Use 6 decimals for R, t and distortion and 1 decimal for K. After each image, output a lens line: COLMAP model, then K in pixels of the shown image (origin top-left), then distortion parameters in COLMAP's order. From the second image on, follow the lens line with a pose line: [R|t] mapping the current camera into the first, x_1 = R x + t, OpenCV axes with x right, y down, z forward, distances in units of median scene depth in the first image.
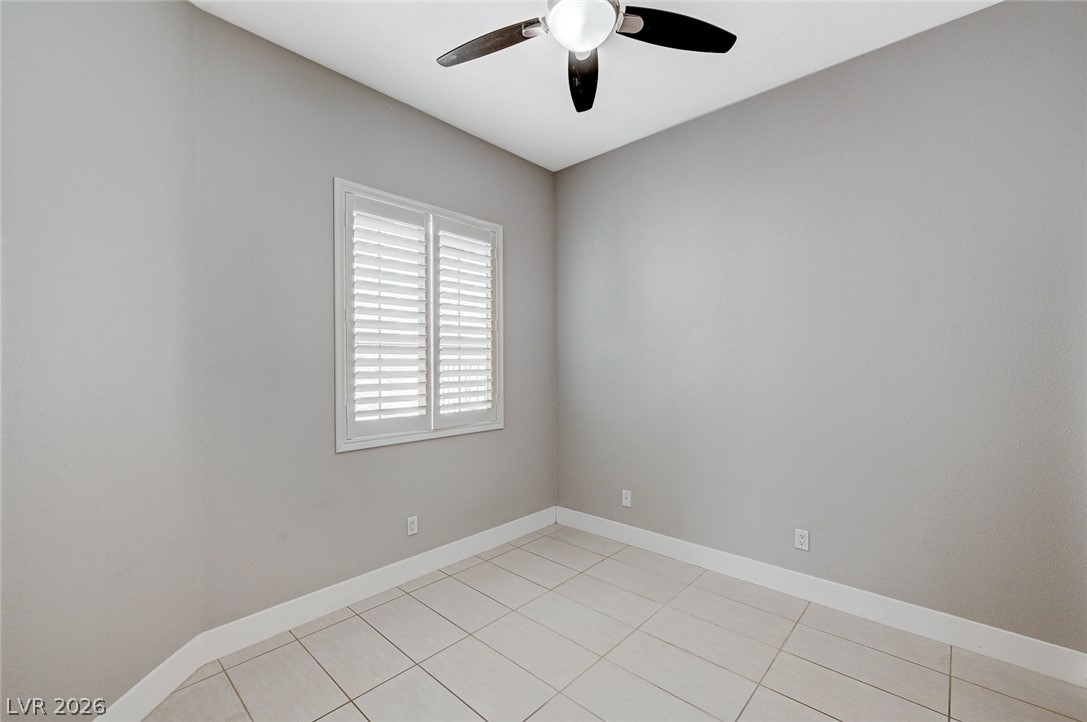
lens RADIAL K [[452.5, 0, 550.3], [0, 452.5, 358.5], [0, 0, 1]] dist [0.003282, 0.000528]
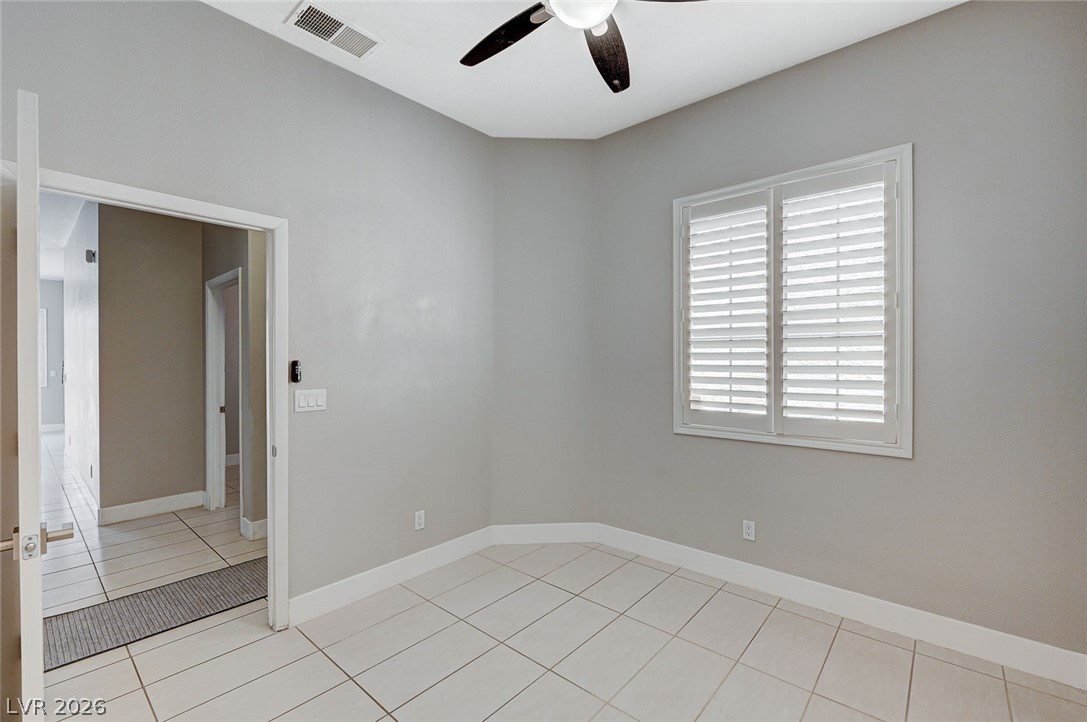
lens RADIAL K [[452.5, 0, 540.4], [0, 452.5, 355.2], [0, 0, 1]] dist [0.003282, 0.000528]
pose [[0.044467, -0.001933, -0.999009, 0.598883], [0.011777, 0.999930, -0.001410, 0.002949], [0.998941, -0.011702, 0.044487, 0.517551]]
